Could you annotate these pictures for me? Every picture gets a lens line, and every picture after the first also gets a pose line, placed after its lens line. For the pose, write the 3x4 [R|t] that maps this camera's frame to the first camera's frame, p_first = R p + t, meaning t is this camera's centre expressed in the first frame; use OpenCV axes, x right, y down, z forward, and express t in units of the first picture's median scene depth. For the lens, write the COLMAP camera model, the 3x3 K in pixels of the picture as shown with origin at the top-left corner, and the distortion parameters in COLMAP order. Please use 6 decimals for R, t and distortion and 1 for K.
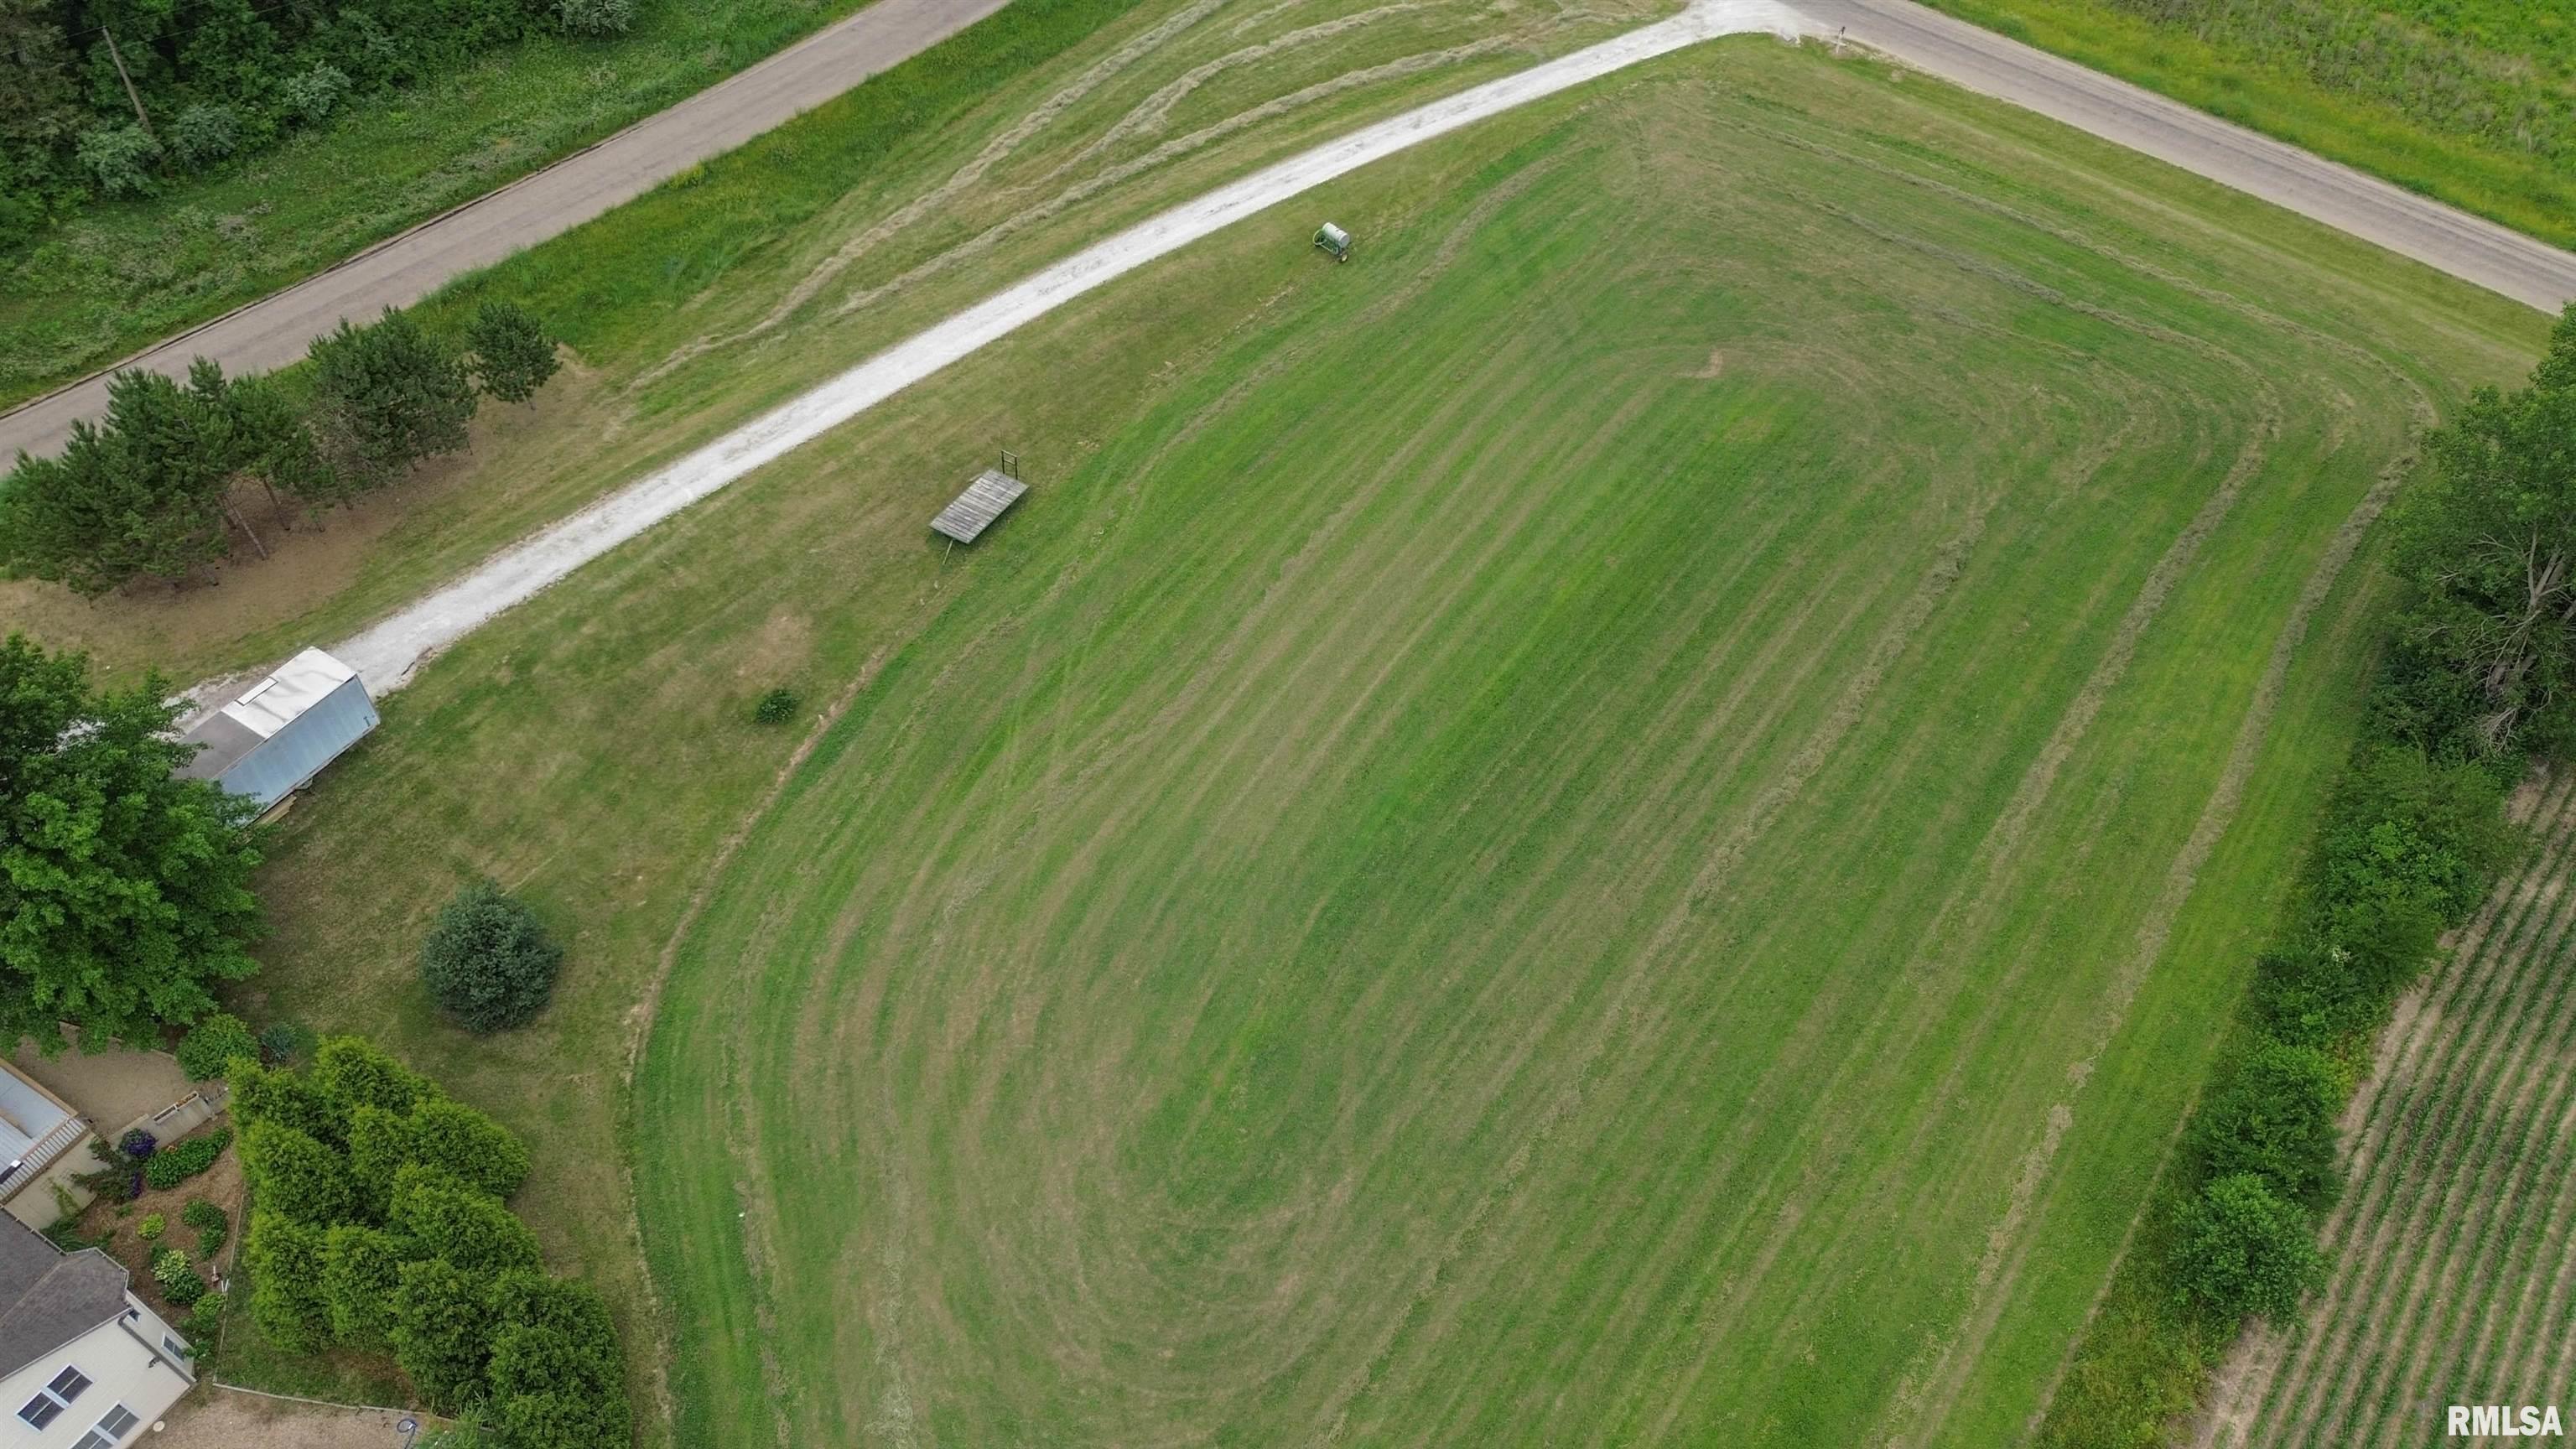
lens RADIAL K [[1821.7, 0, 1280.5], [0, 1821.7, 742.8], [0, 0, 1]] dist [0.064046, -0.057112]
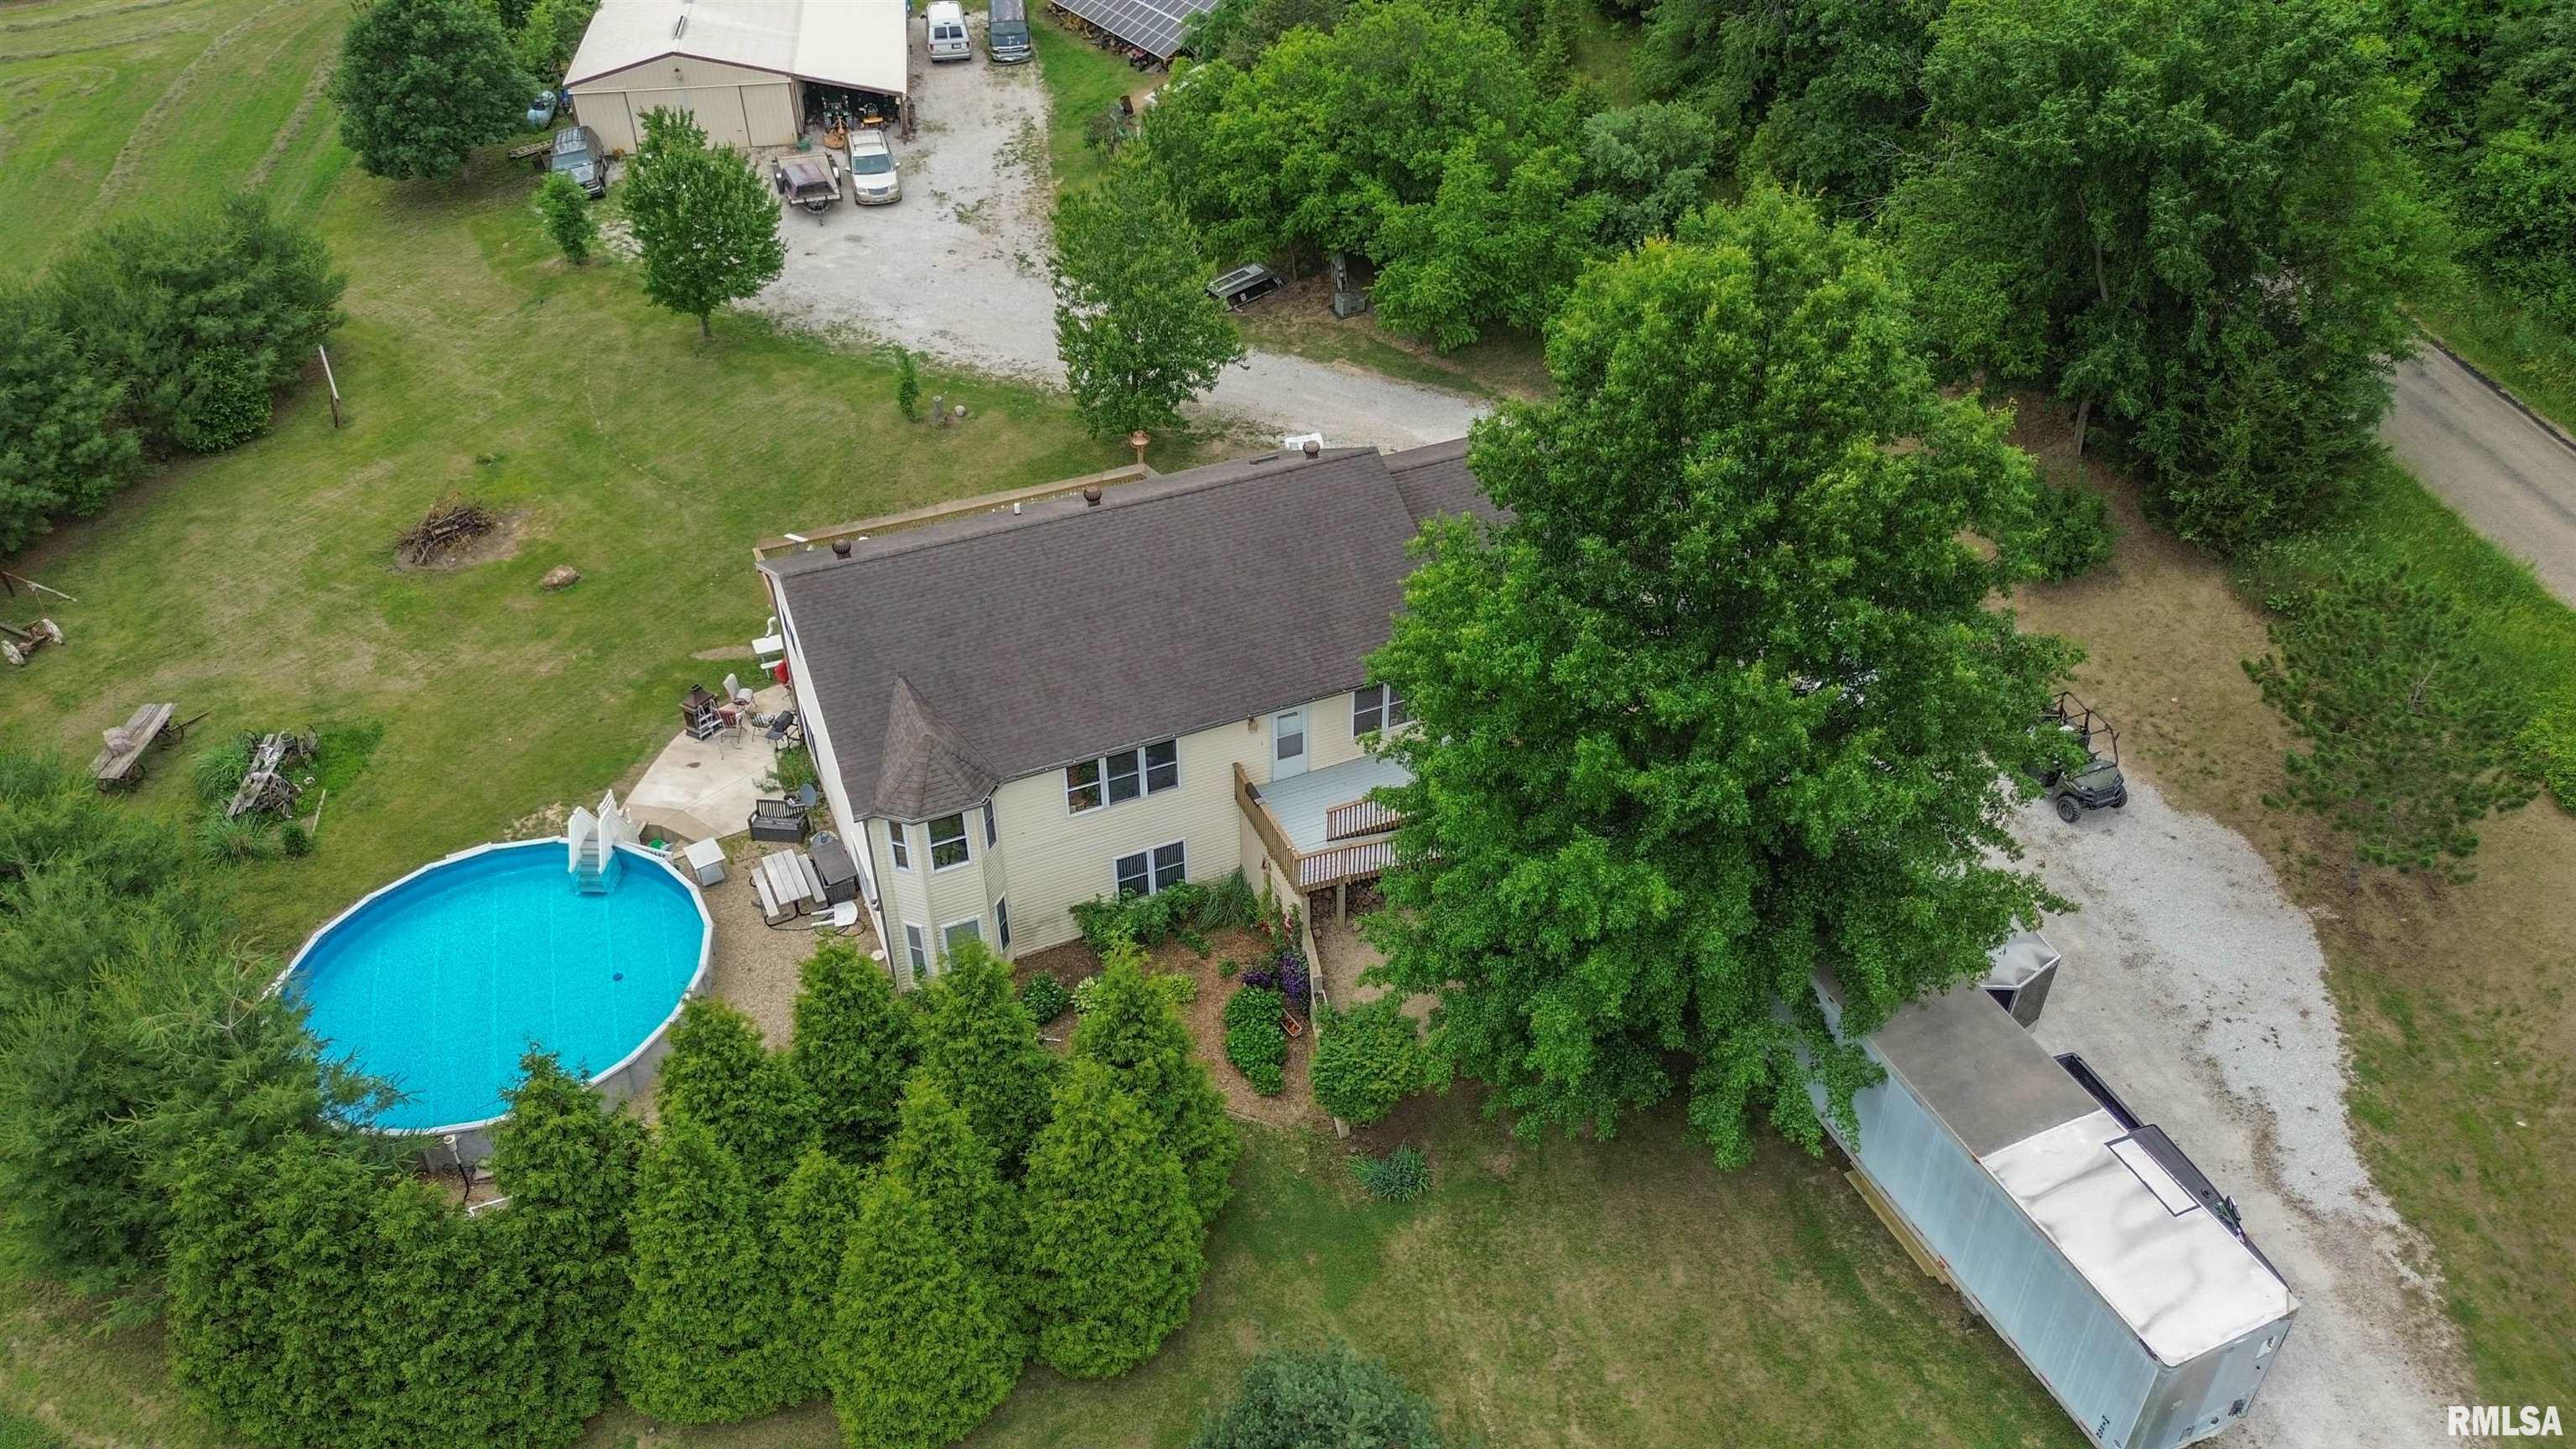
lens RADIAL K [[1821.7, 0, 1290.8], [0, 1821.7, 719.0], [0, 0, 1]] dist [0.064046, -0.057112]
pose [[-0.569198, 0.492037, -0.658721, -0.193339], [-0.617432, 0.273261, 0.737635, -0.220719], [0.542947, 0.826576, 0.148260, 0.667624]]
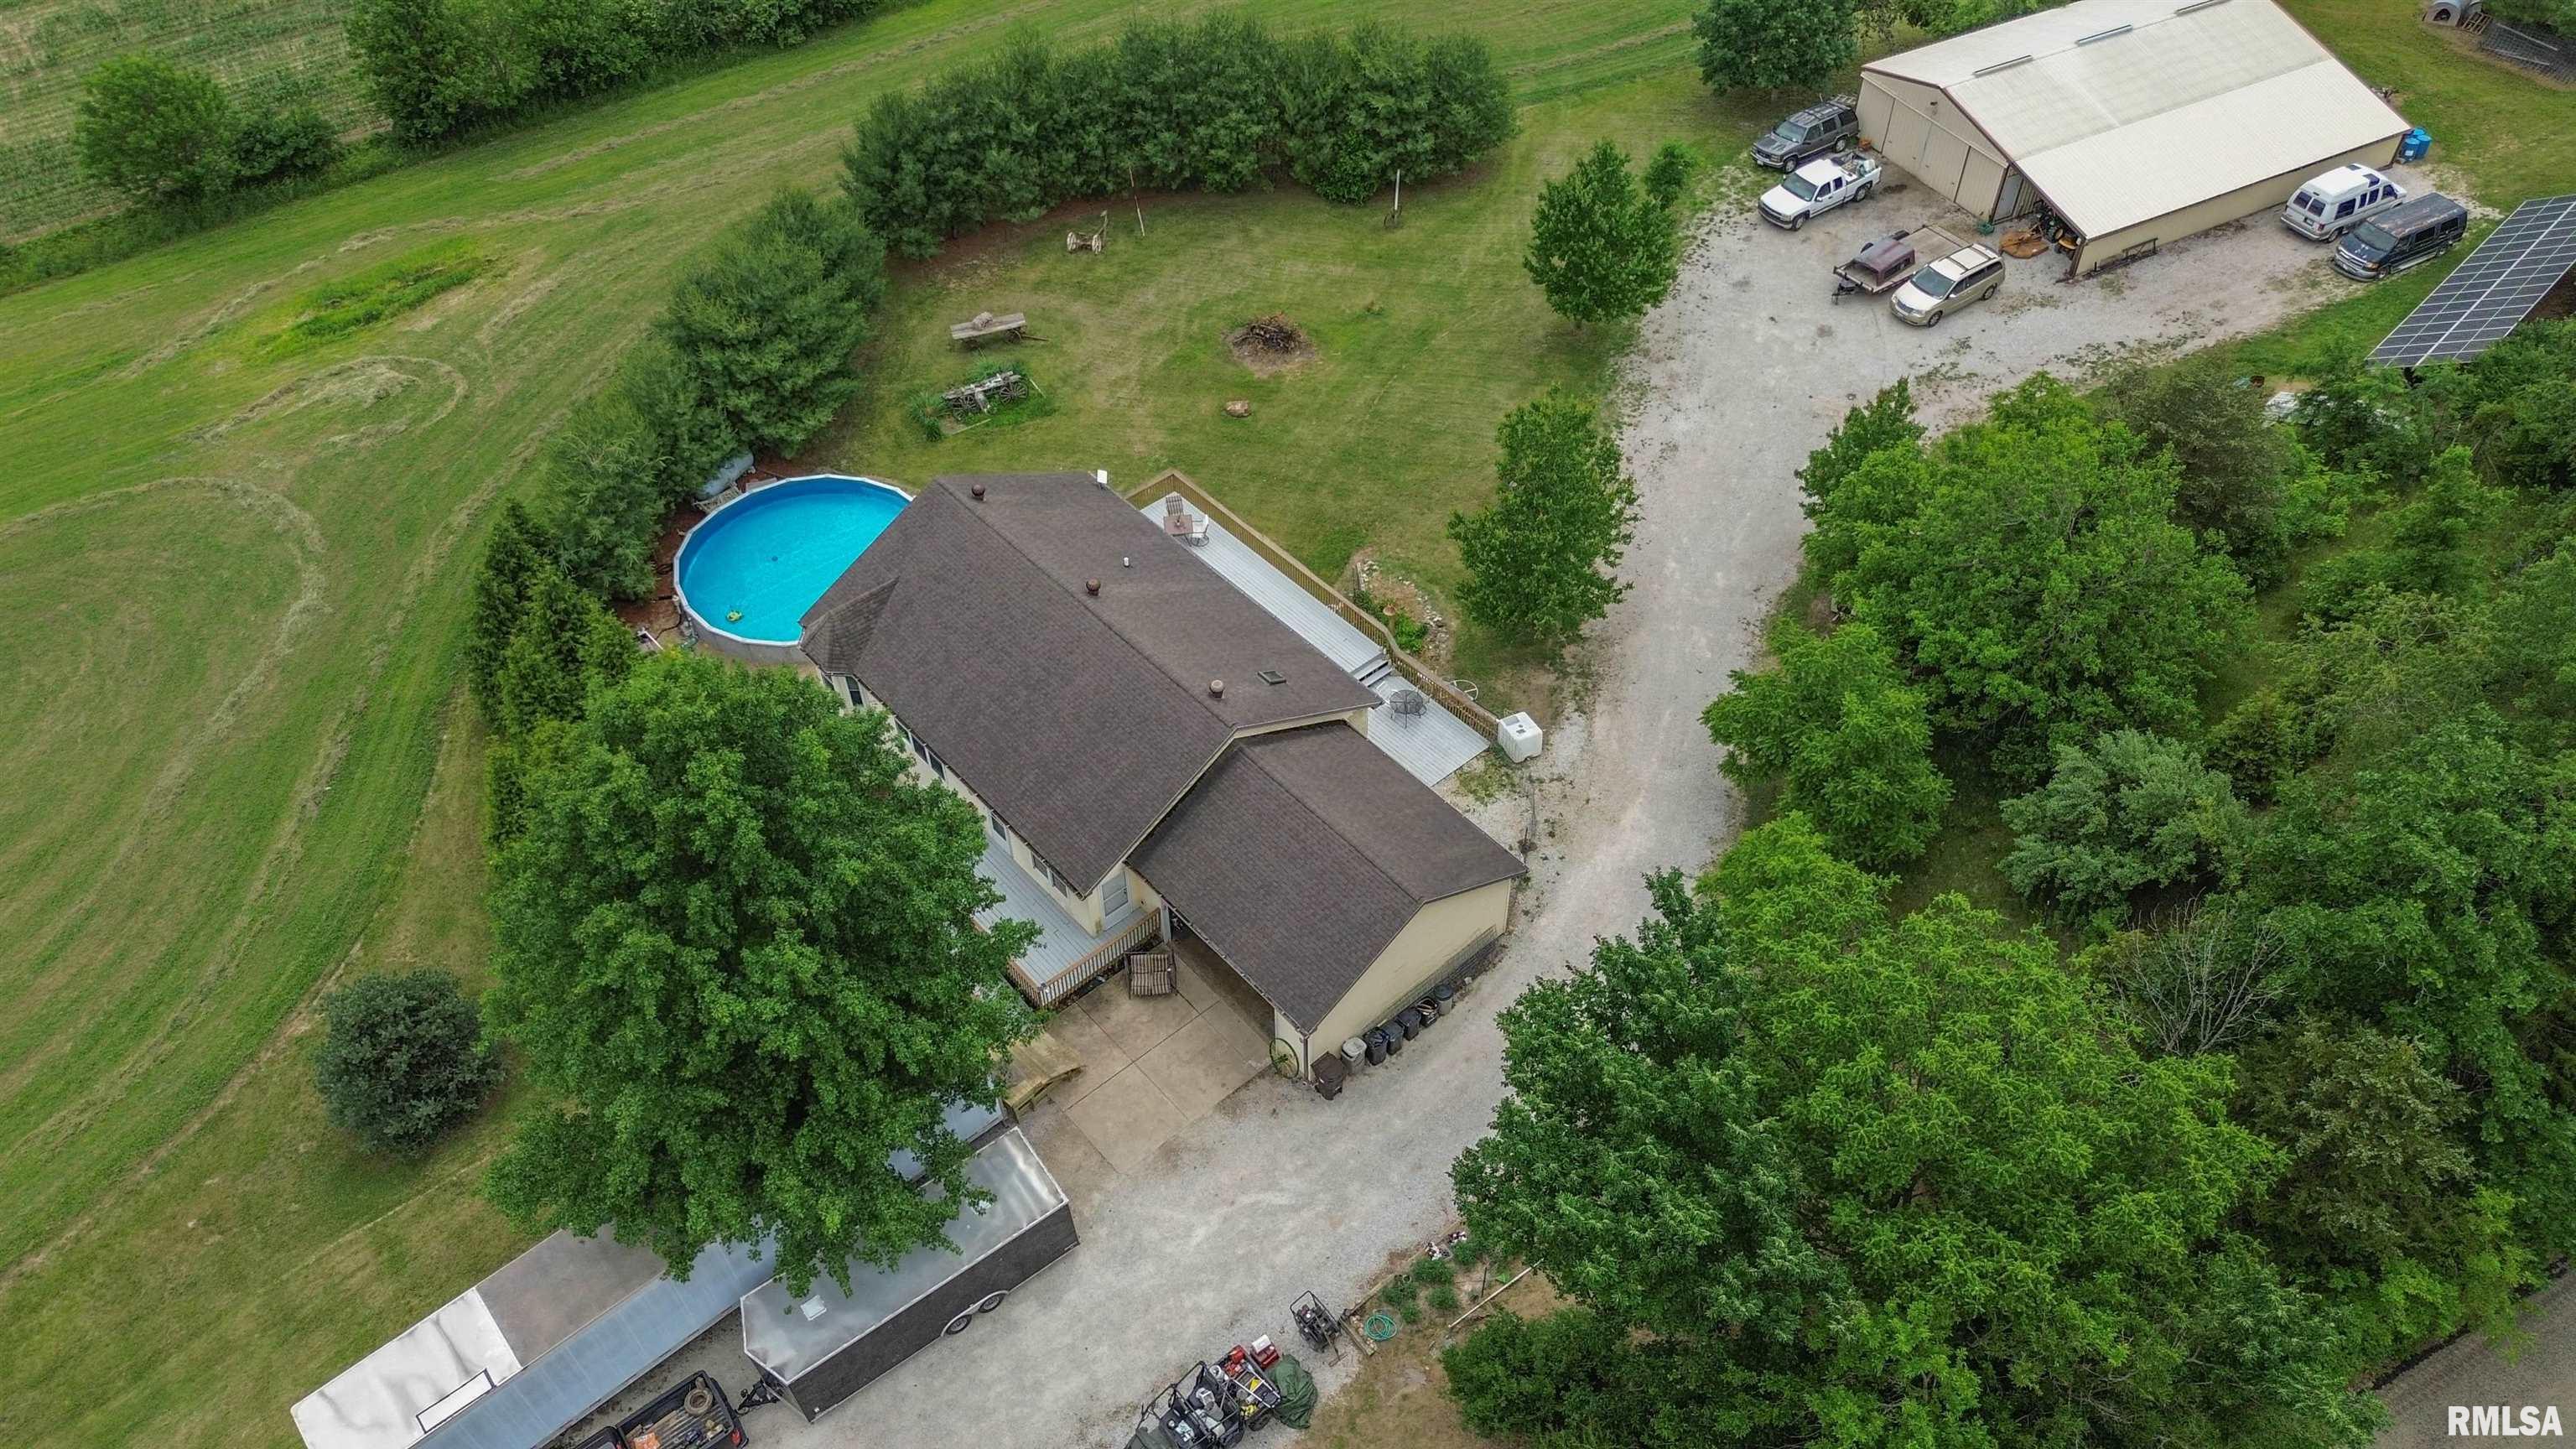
lens RADIAL K [[1821.7, 0, 1297.1], [0, 1821.7, 717.8], [0, 0, 1]] dist [0.064046, -0.057112]
pose [[-0.955974, -0.202884, 0.212018, -0.785890], [0.231279, -0.076206, 0.969898, -0.448566], [-0.180619, 0.976233, 0.119773, 0.612030]]
